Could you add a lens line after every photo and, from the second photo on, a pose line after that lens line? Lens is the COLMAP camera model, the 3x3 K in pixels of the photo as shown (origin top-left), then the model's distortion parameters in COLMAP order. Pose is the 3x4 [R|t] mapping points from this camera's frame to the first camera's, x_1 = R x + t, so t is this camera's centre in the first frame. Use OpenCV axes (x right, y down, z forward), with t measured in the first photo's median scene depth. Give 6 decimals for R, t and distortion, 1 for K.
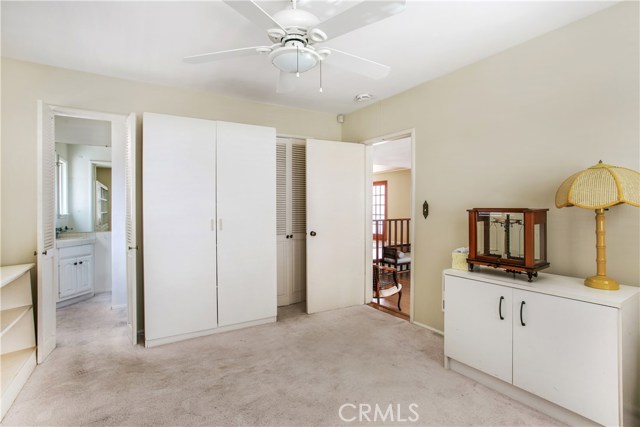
lens RADIAL K [[314.8, 0, 317.8], [0, 314.8, 207.3], [0, 0, 1]] dist [-0.072071, 0.039162]
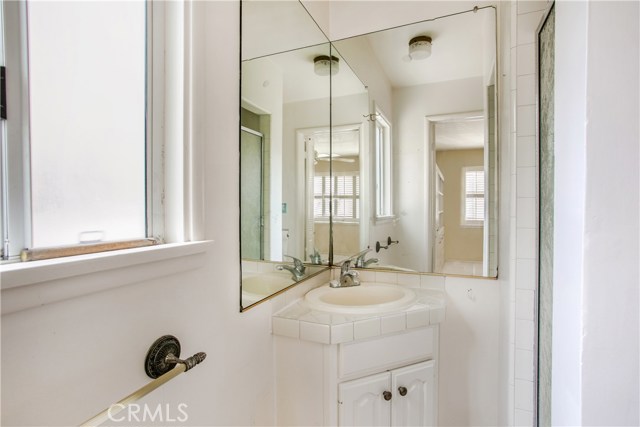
lens RADIAL K [[314.8, 0, 317.8], [0, 314.8, 207.3], [0, 0, 1]] dist [-0.072071, 0.039162]
pose [[0.563162, -0.001409, -0.826345, -0.450170], [0.011087, 0.999921, 0.005851, 0.002828], [0.826272, -0.012457, 0.563134, 0.599032]]
